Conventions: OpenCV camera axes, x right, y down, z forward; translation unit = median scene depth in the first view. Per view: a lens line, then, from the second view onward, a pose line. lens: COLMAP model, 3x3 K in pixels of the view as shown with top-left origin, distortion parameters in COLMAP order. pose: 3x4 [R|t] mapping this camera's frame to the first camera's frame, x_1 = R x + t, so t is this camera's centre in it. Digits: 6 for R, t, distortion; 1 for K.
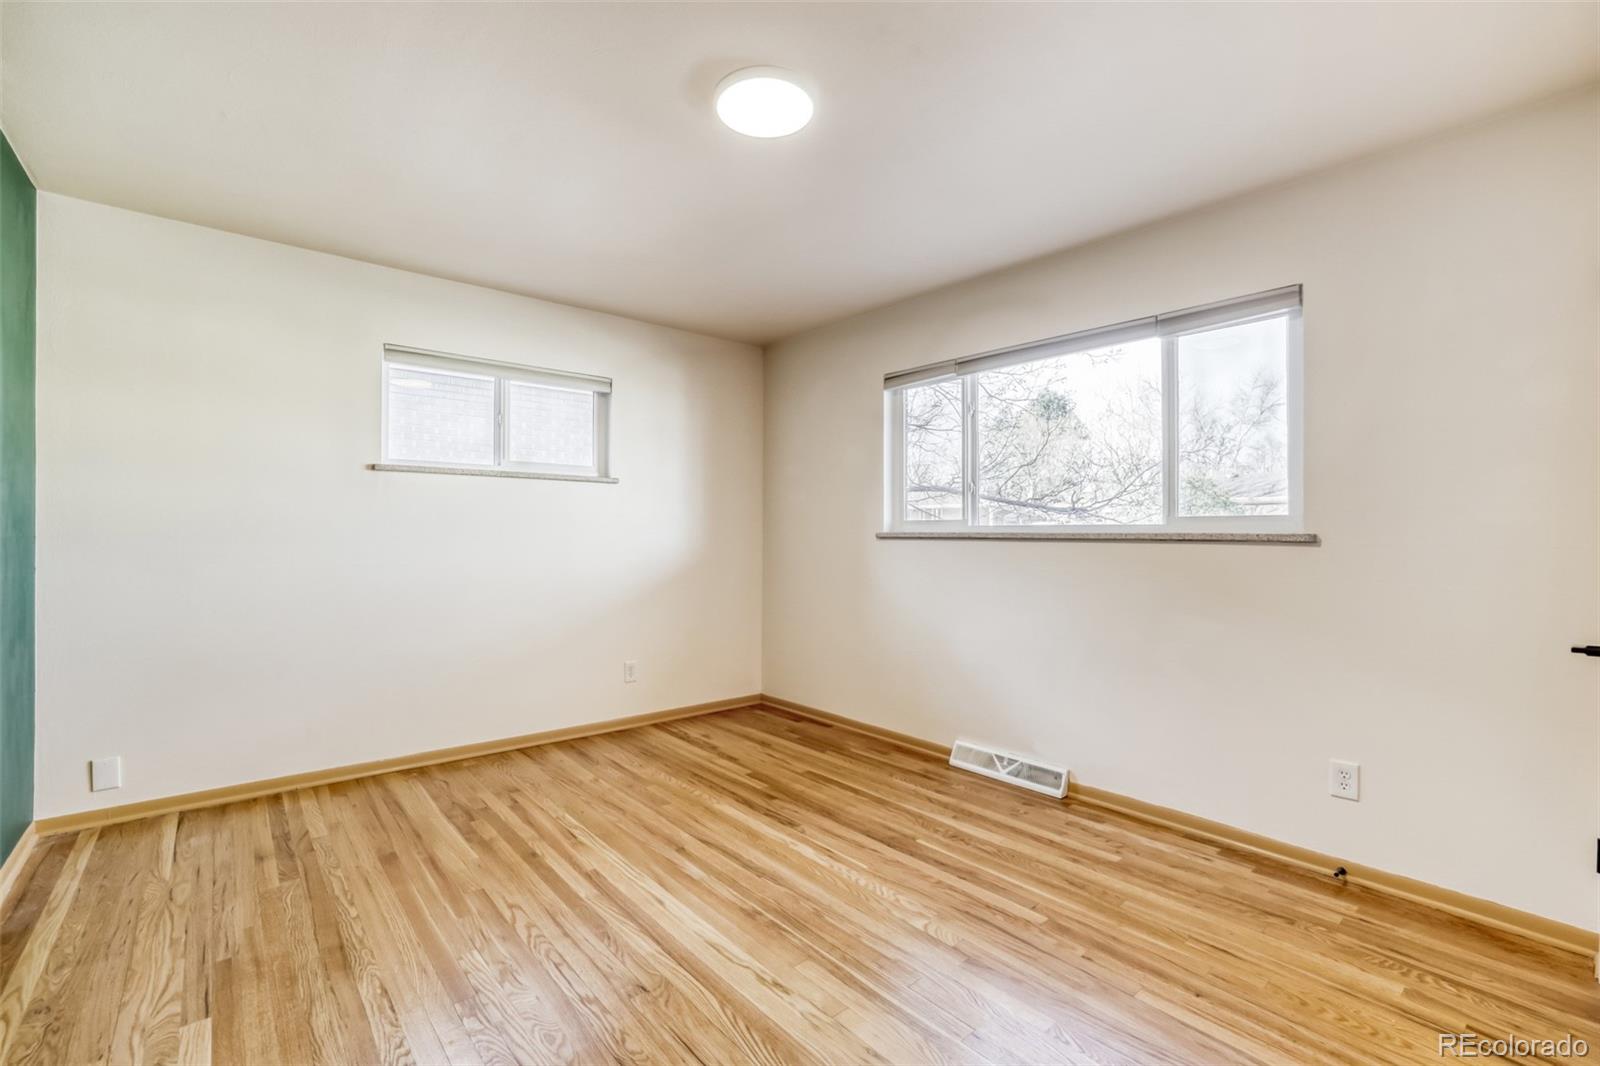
lens RADIAL K [[698.0, 0, 788.6], [0, 698.0, 536.5], [0, 0, 1]] dist [-0.026558, 0.007626]
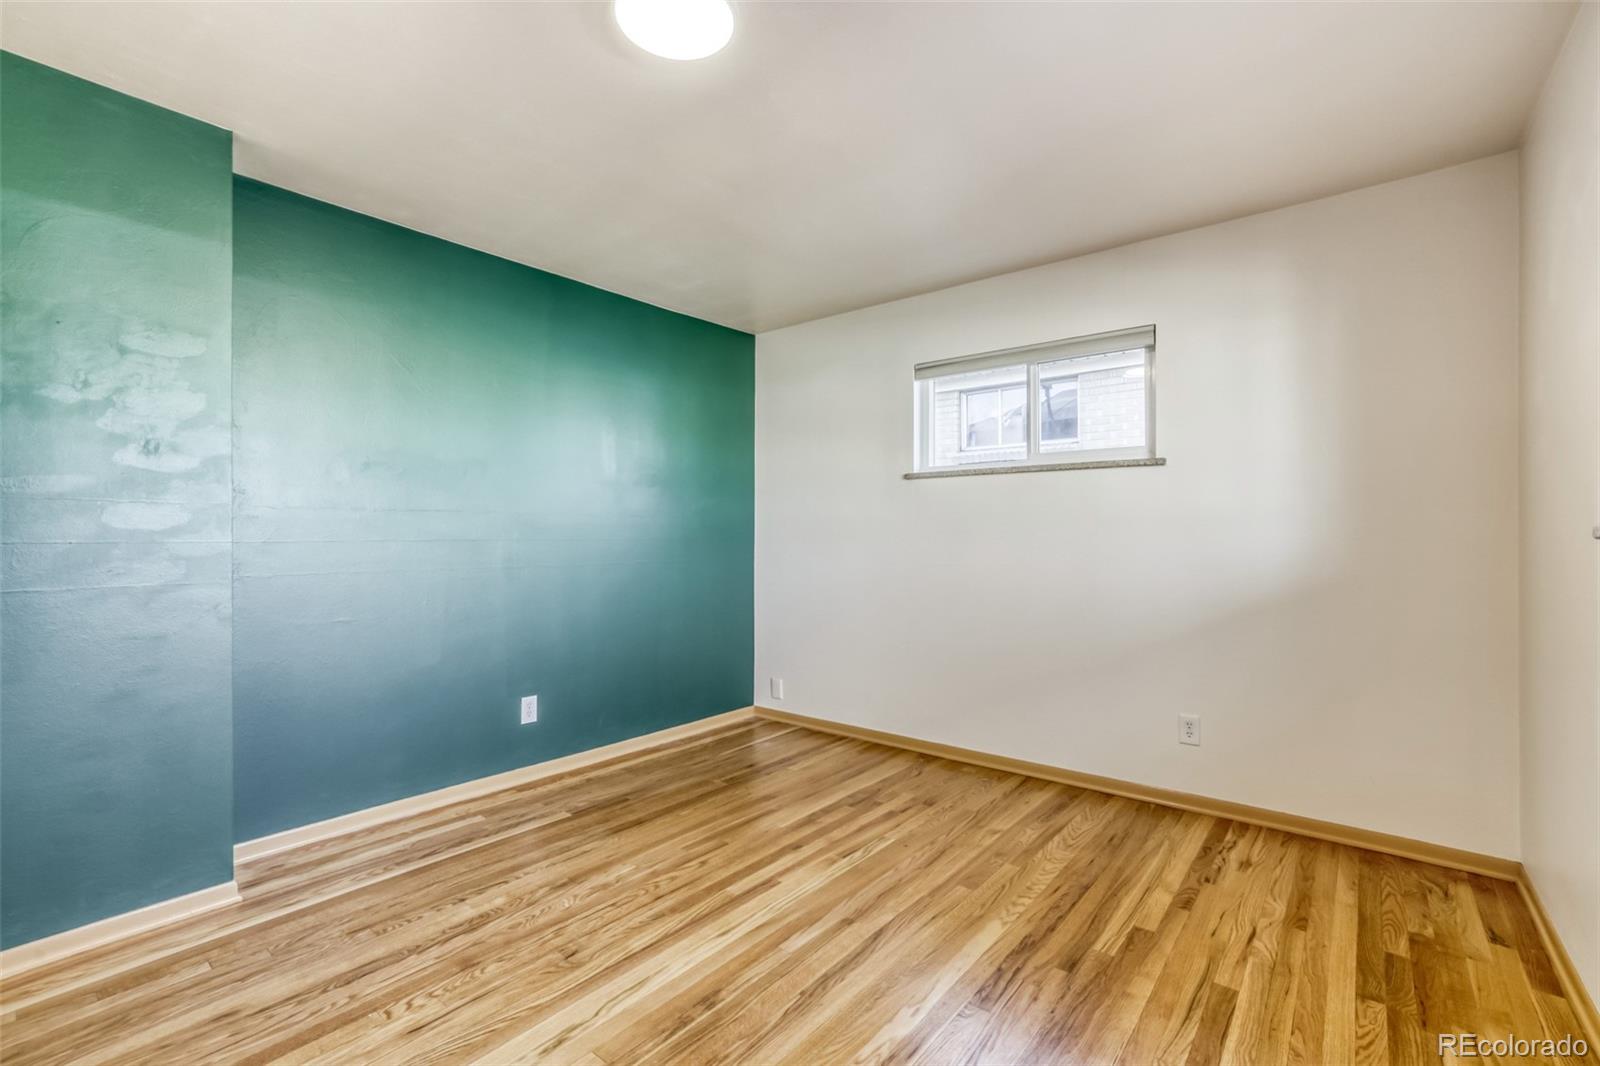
lens RADIAL K [[698.0, 0, 796.0], [0, 698.0, 535.1], [0, 0, 1]] dist [-0.026558, 0.007626]
pose [[0.178791, -0.010128, -0.983835, 0.559681], [0.002019, 0.999949, -0.009927, 0.007080], [0.983885, -0.000212, 0.178802, 0.703793]]
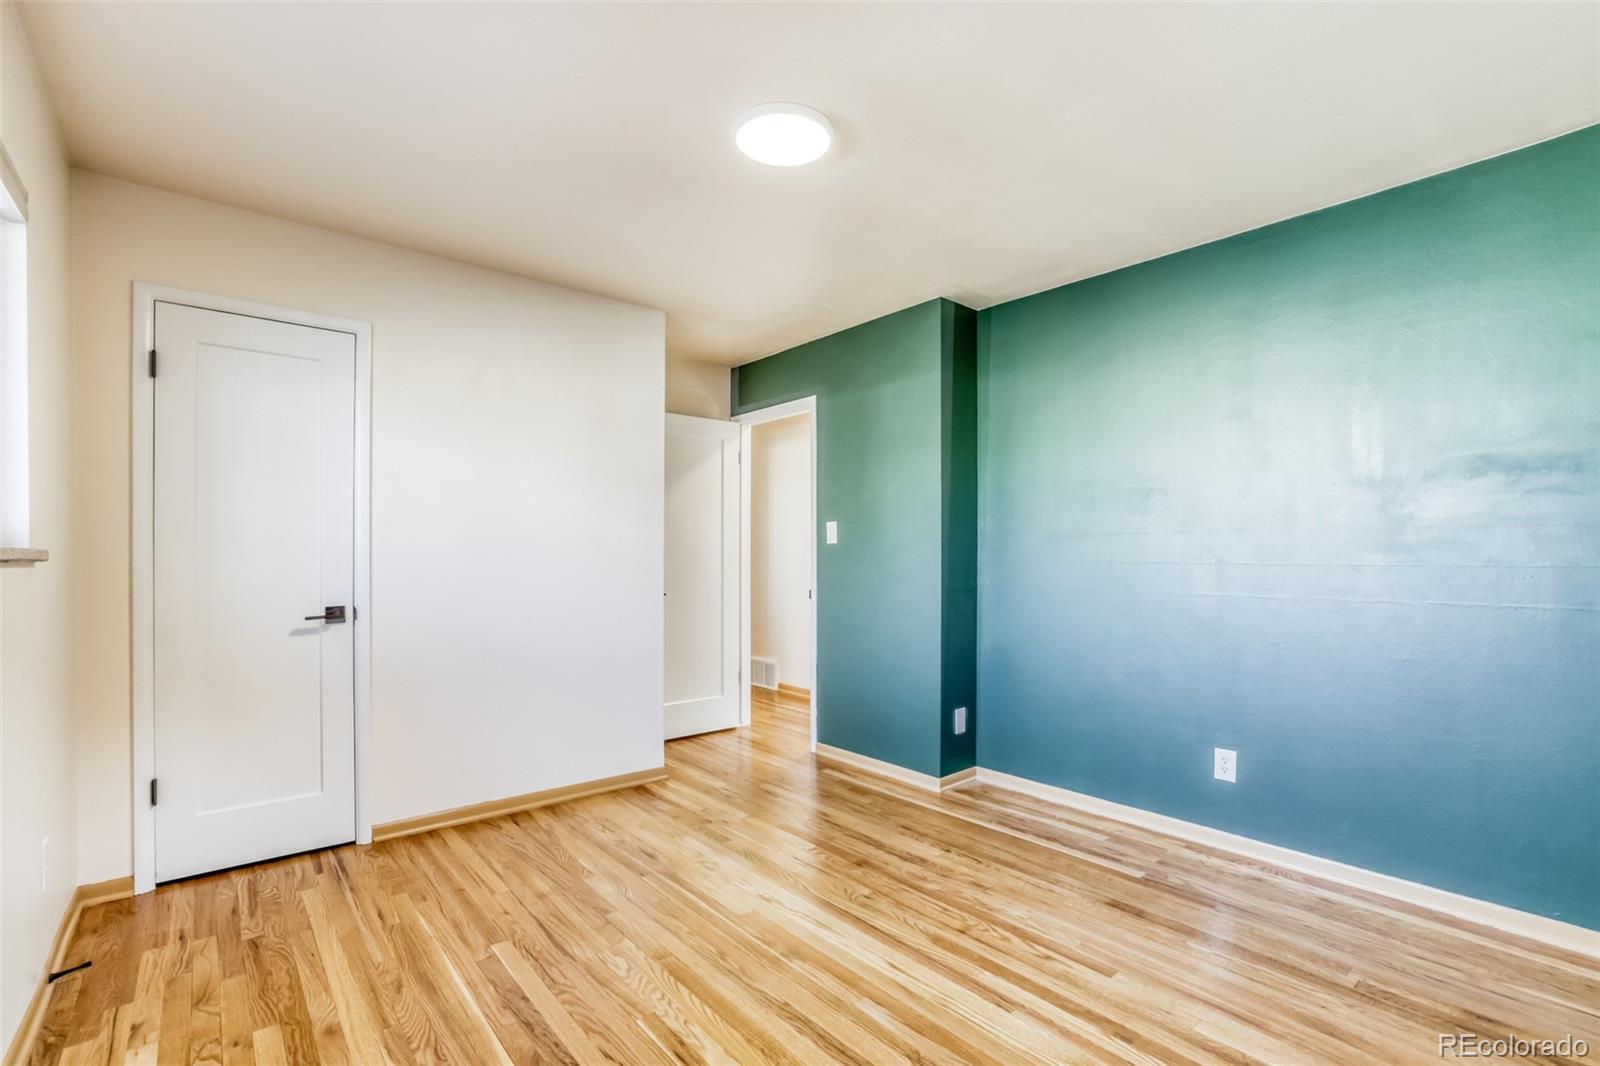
lens RADIAL K [[715.2, 0, 797.7], [0, 715.2, 542.3], [0, 0, 1]] dist [-0.014641, 0.000551]
pose [[-0.999924, -0.009488, -0.007880, -0.035465], [-0.009336, 0.999775, -0.019059, -0.004861], [0.008059, -0.018984, -0.999787, 1.465665]]
